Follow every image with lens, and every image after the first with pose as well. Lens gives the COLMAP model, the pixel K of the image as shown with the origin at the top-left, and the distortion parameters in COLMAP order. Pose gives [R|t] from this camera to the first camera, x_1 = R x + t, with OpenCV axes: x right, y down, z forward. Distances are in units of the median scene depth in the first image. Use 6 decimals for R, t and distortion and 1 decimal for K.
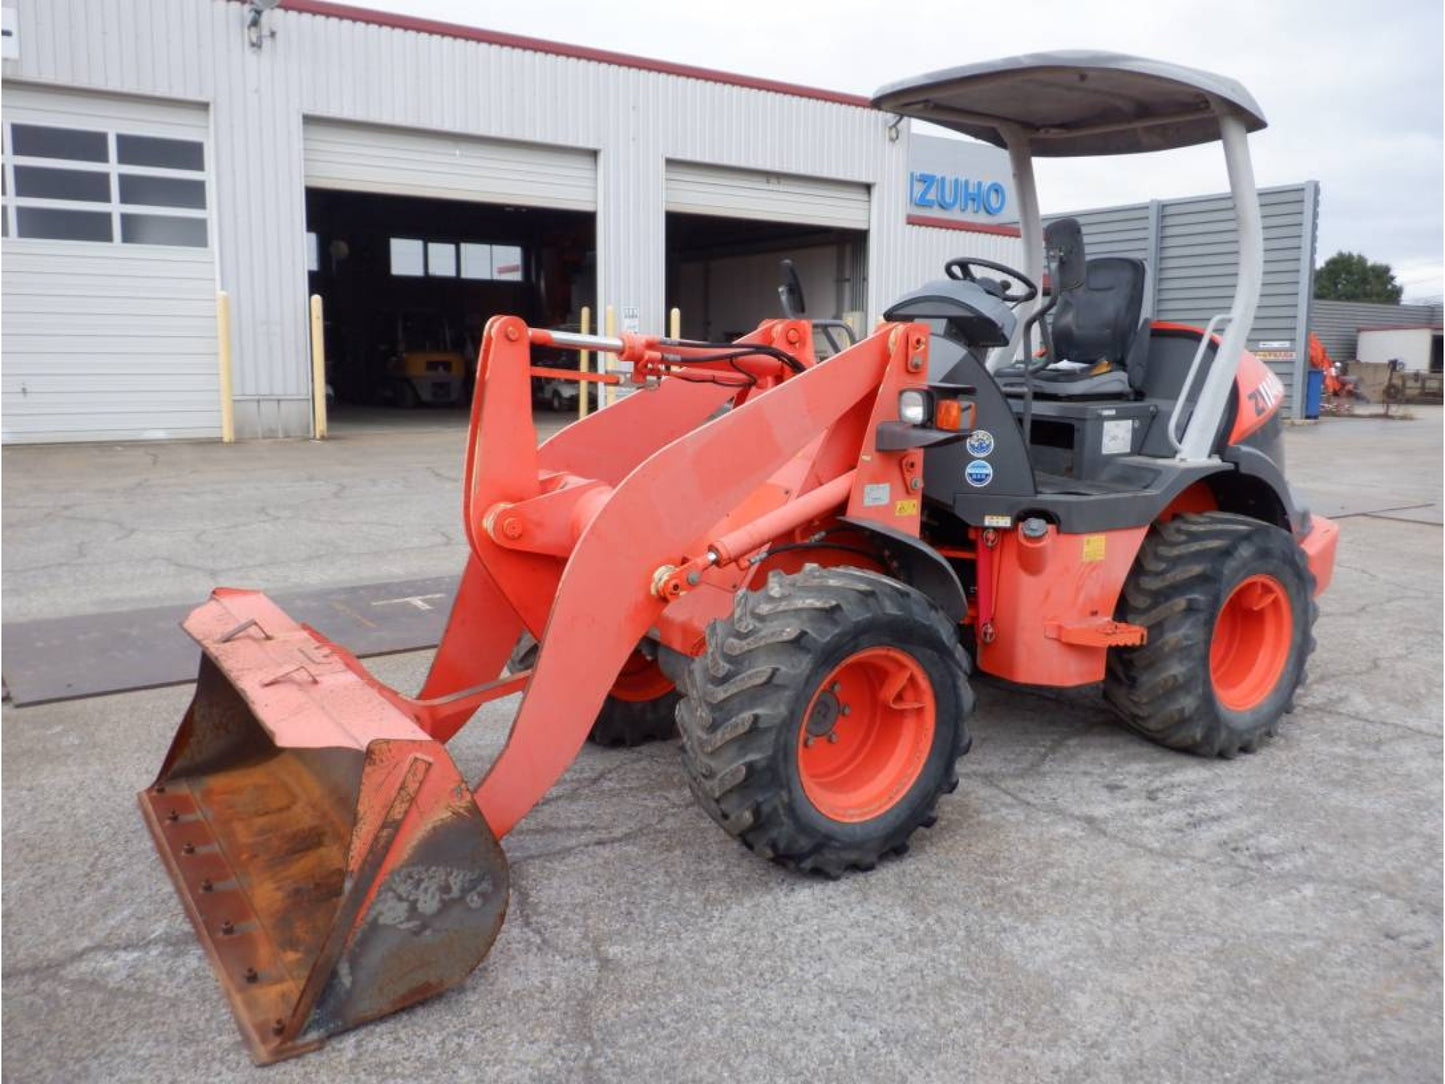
lens RADIAL K [[1184.5, 0, 717.0], [0, 1184.5, 519.5], [0, 0, 1]] dist [-0.006872, -0.006362]
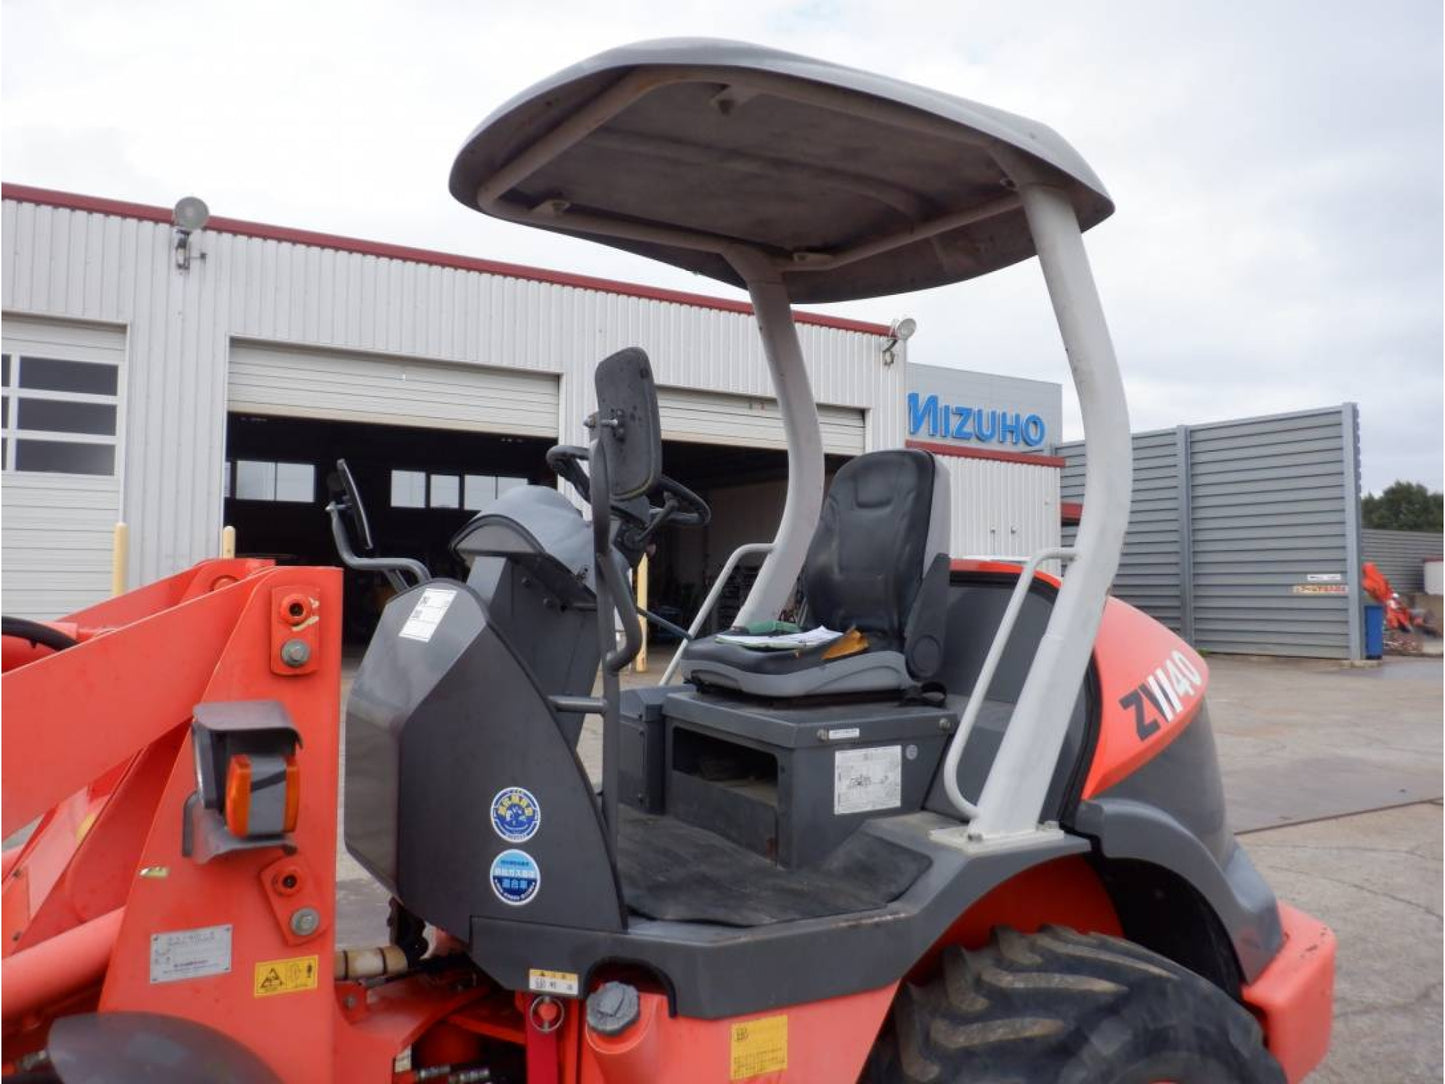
lens RADIAL K [[1184.5, 0, 717.0], [0, 1184.5, 519.5], [0, 0, 1]] dist [-0.006872, -0.006362]
pose [[0.998793, -0.003152, -0.049010, 0.146075], [-0.006355, 0.981250, -0.192633, -0.039879], [0.048698, 0.192712, 0.980046, 0.227677]]
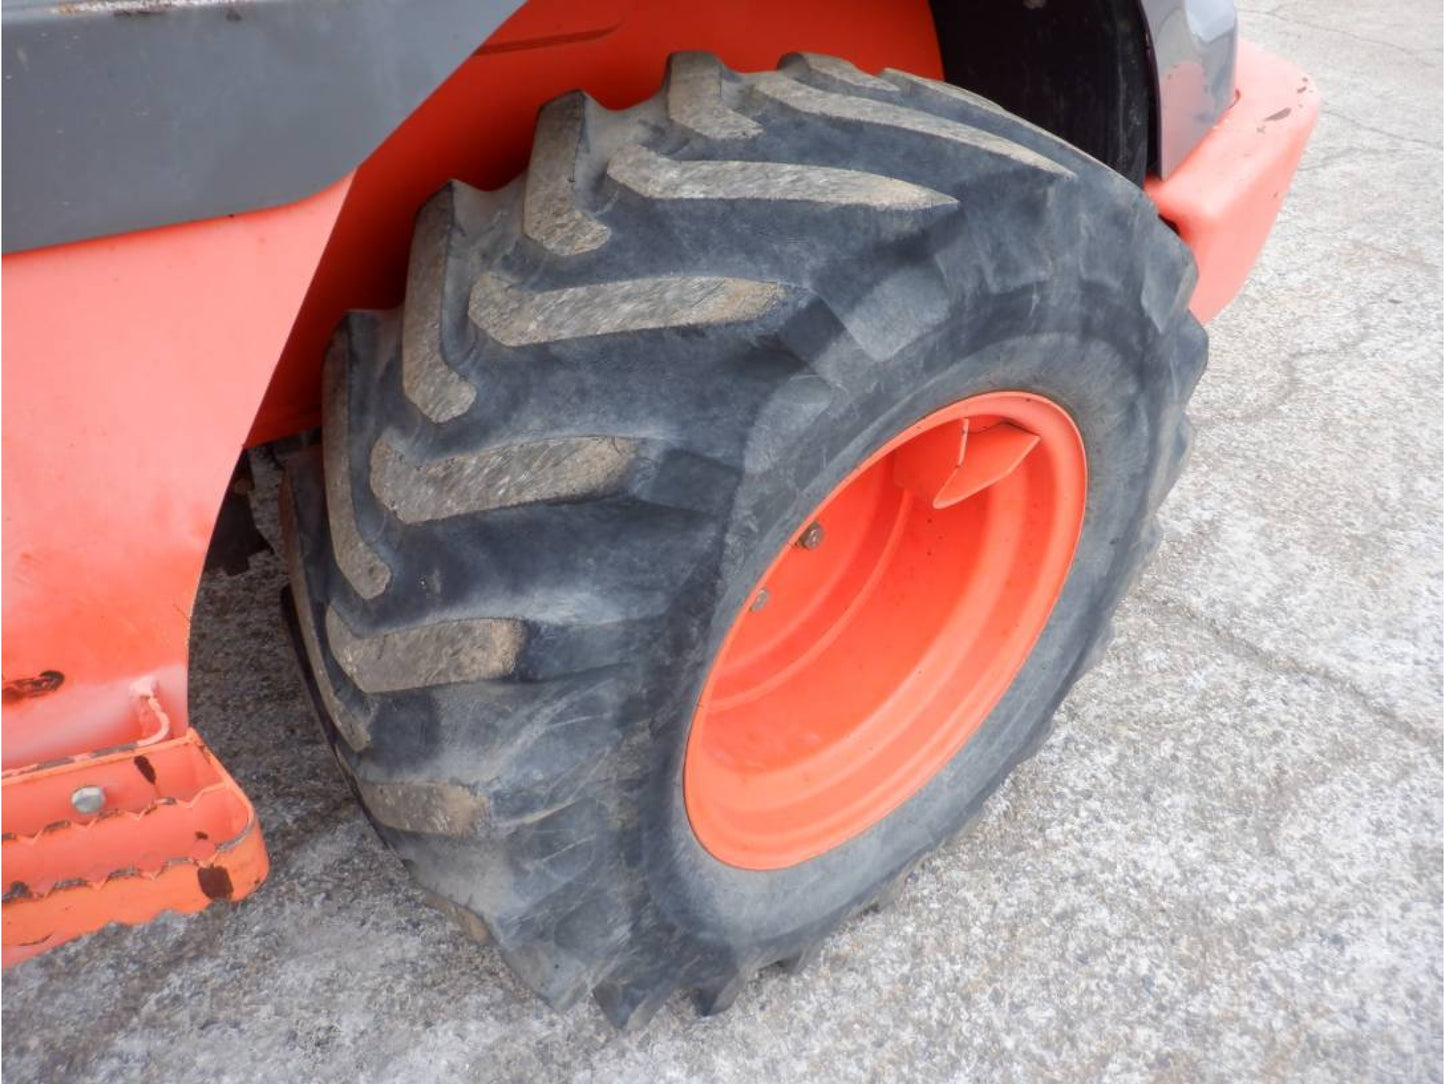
lens RADIAL K [[1184.5, 0, 717.0], [0, 1184.5, 519.5], [0, 0, 1]] dist [-0.006872, -0.006362]
pose [[0.994124, -0.017216, 0.106871, 0.184301], [-0.033438, 0.890150, 0.454439, -0.015057], [-0.102955, -0.455342, 0.884344, 0.378741]]
